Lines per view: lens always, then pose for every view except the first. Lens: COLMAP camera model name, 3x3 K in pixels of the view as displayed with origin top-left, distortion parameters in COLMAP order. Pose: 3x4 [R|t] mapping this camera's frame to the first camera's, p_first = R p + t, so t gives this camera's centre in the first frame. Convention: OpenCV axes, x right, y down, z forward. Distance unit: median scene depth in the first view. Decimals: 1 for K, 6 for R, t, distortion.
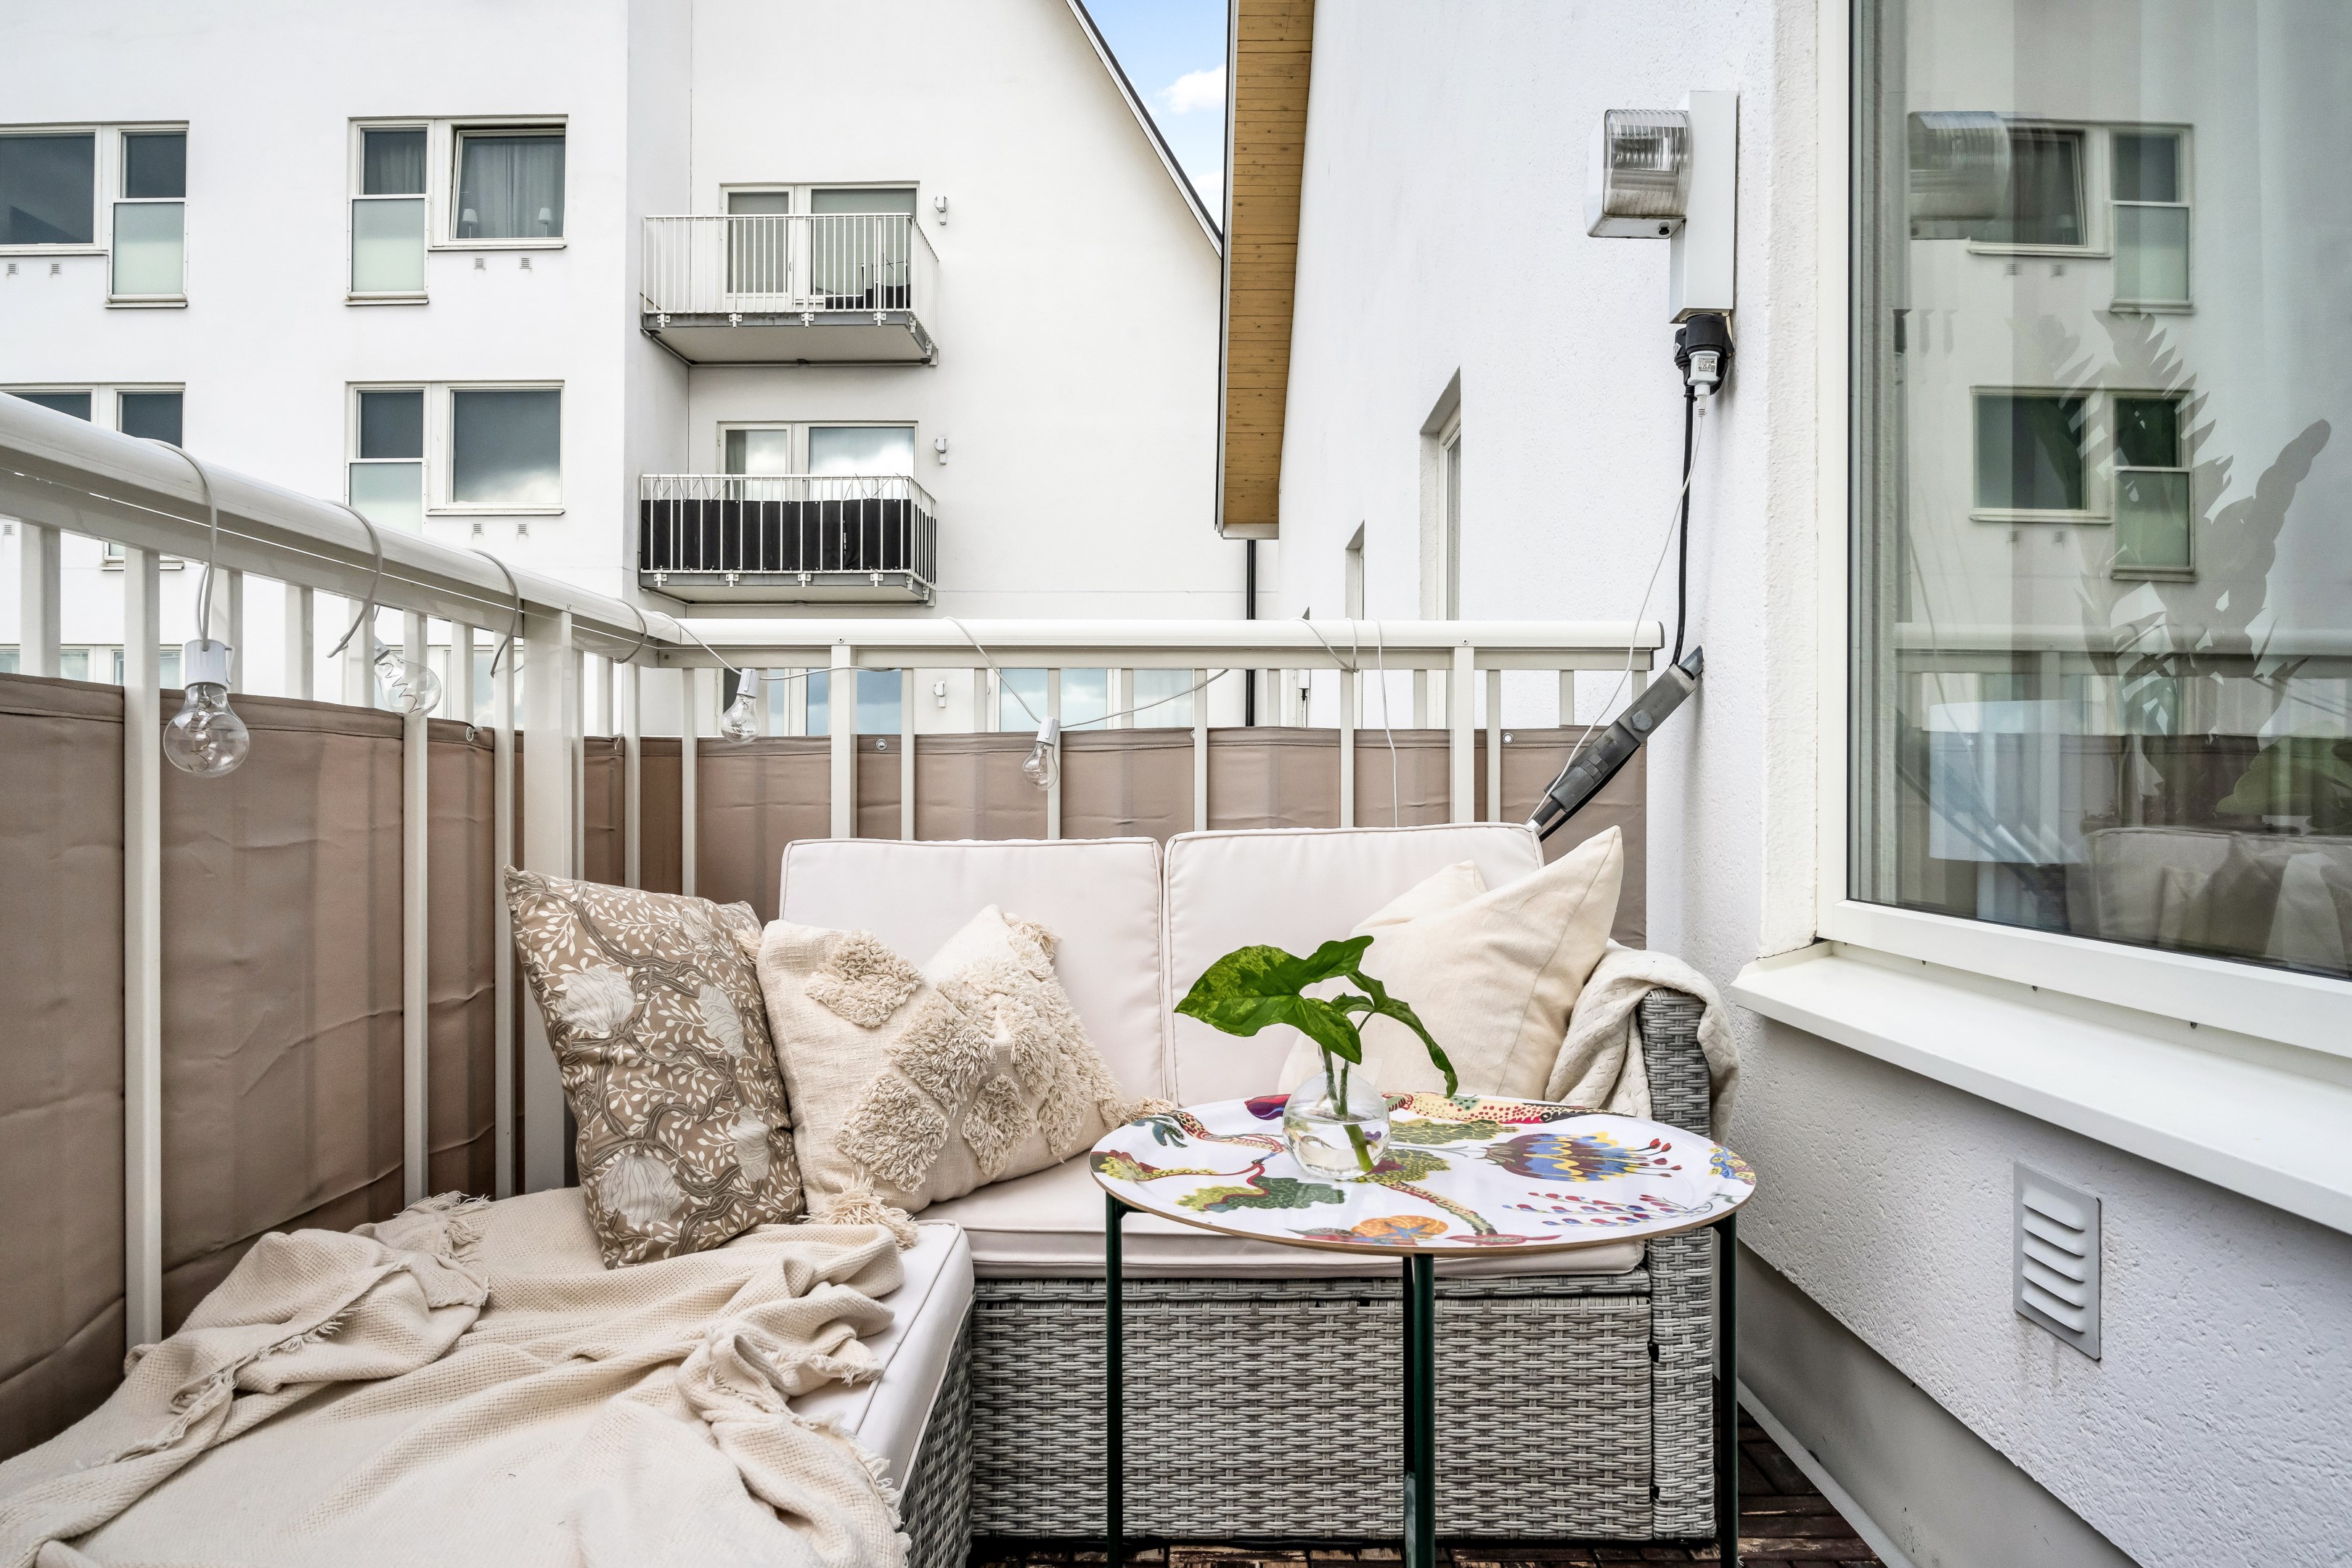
lens RADIAL K [[1580.3, 0, 1177.1], [0, 1580.3, 781.2], [0, 0, 1]] dist [-0.006396, 0.000041]
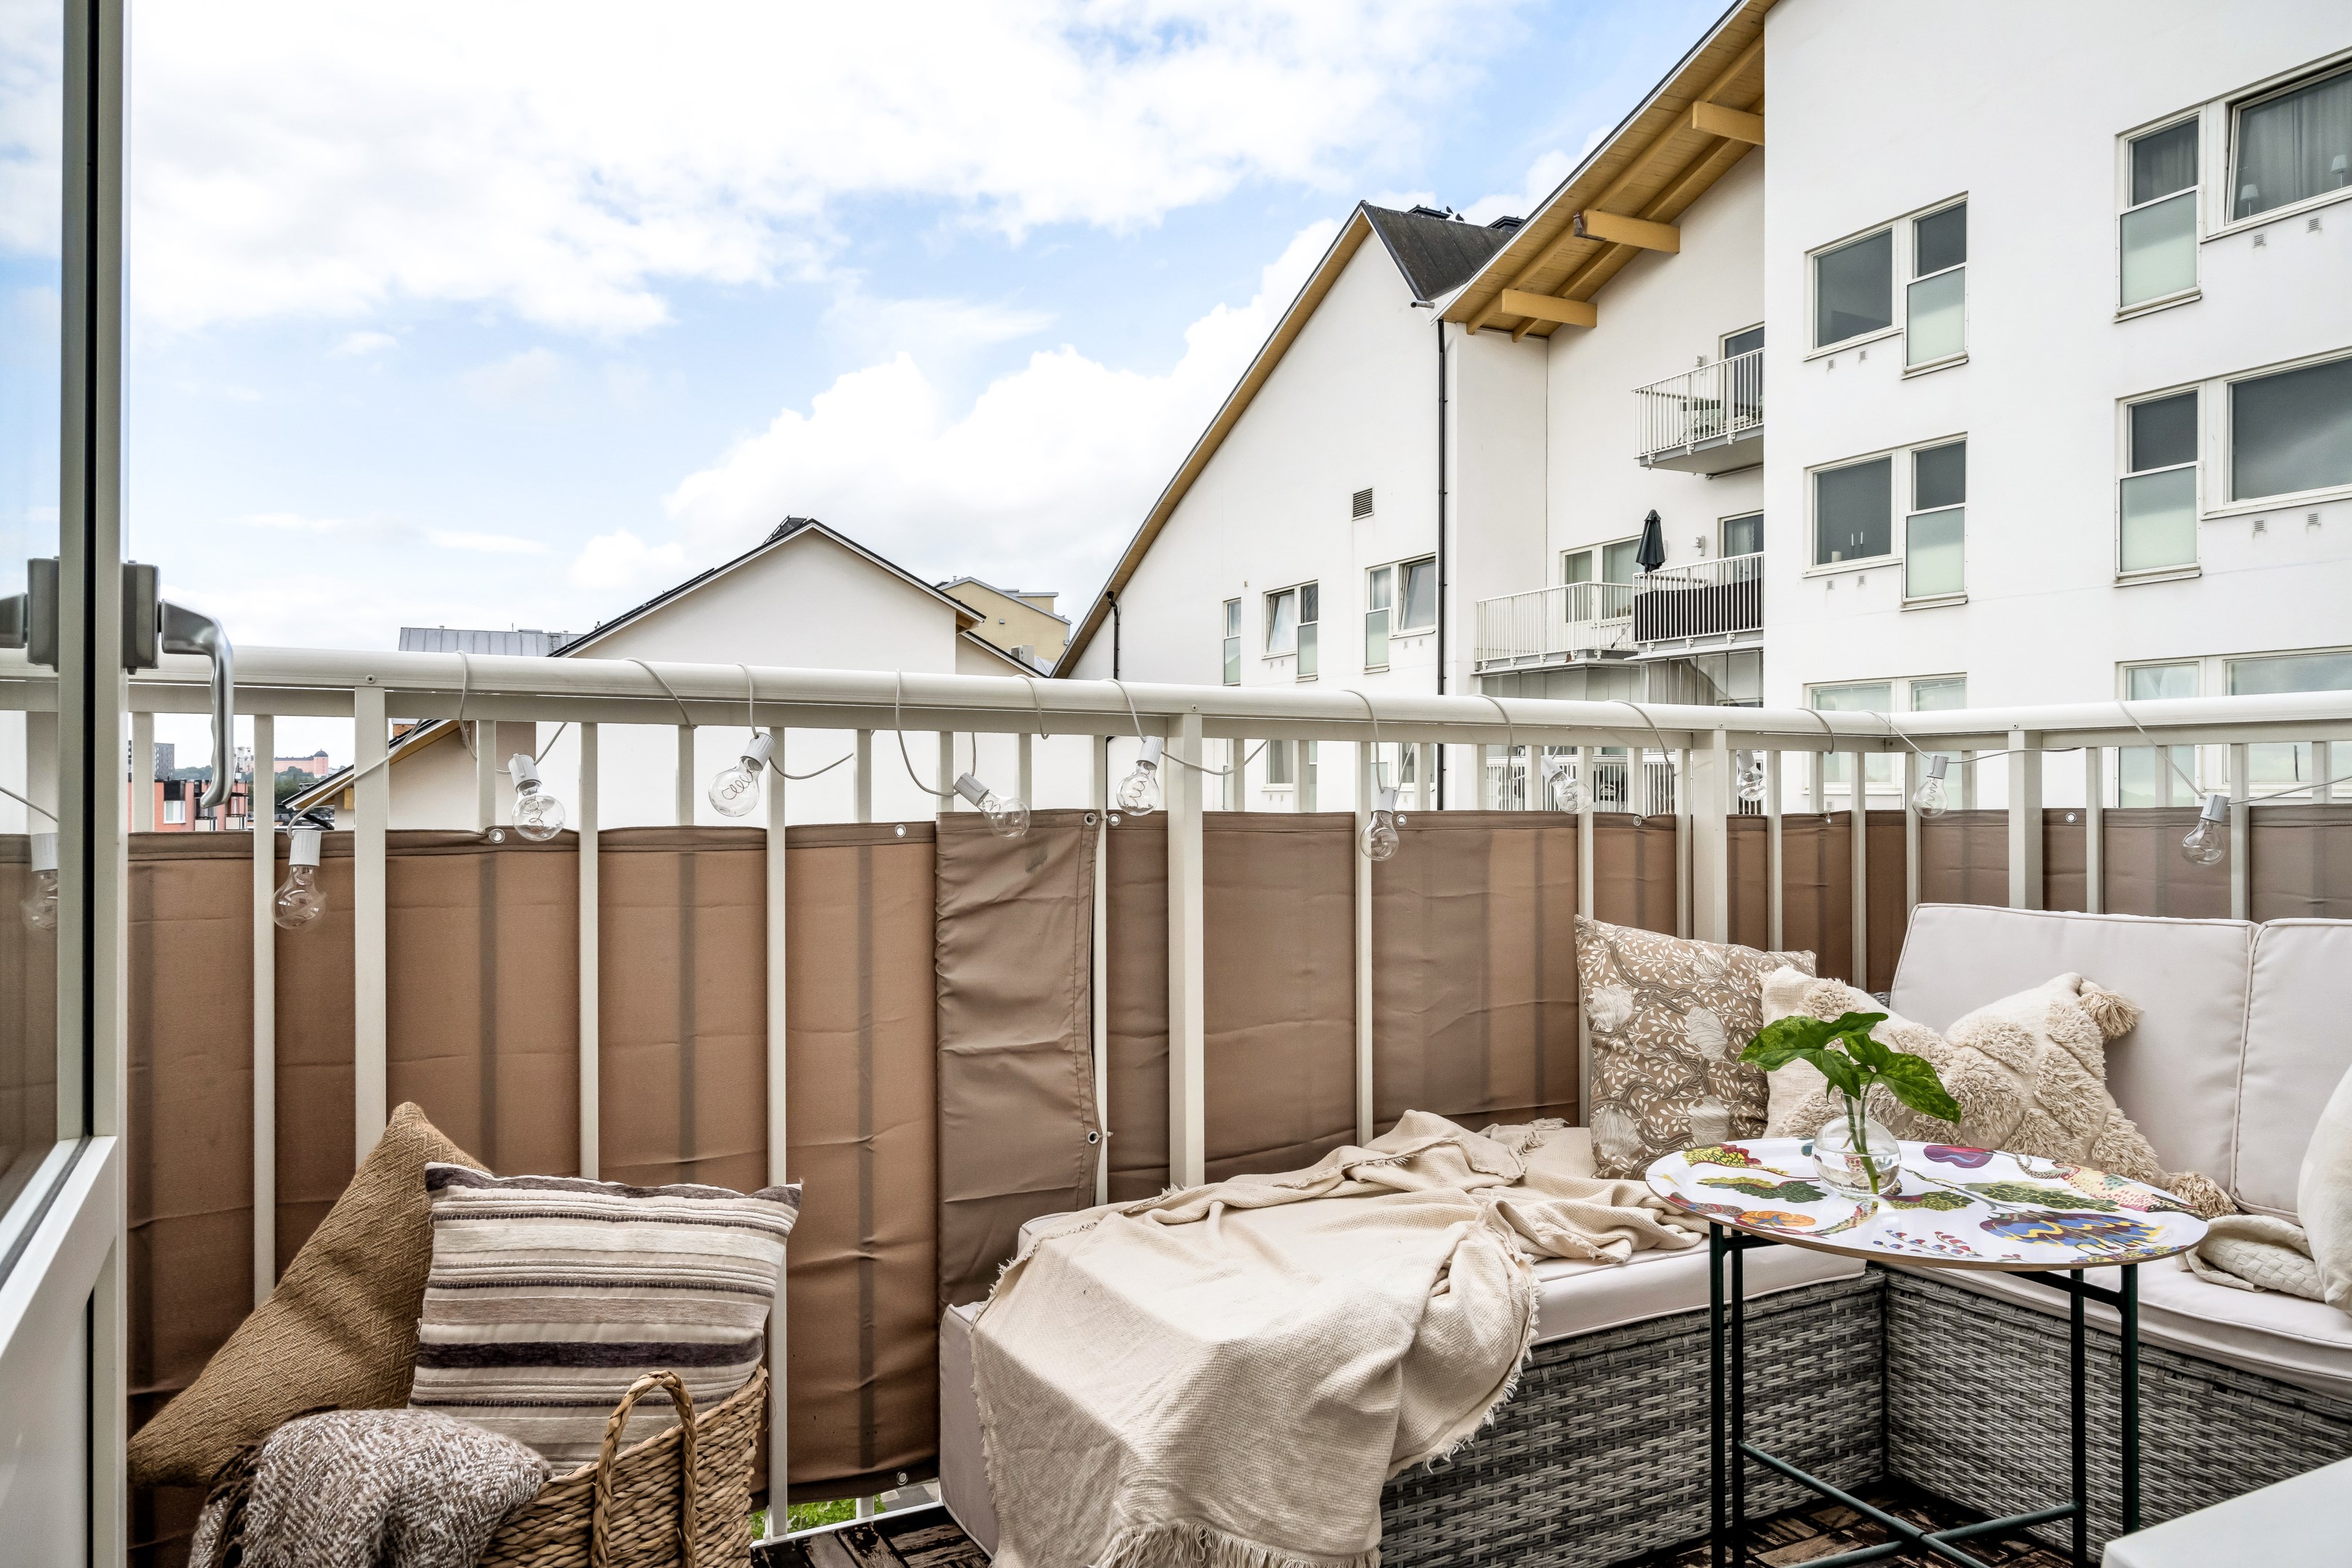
lens RADIAL K [[1580.3, 0, 1174.9], [0, 1580.3, 787.1], [0, 0, 1]] dist [-0.006396, 0.000041]
pose [[0.486781, -0.006047, -0.873503, 0.716968], [0.003958, 0.999981, -0.004717, -0.064541], [0.873515, -0.001162, 0.486796, -0.105066]]
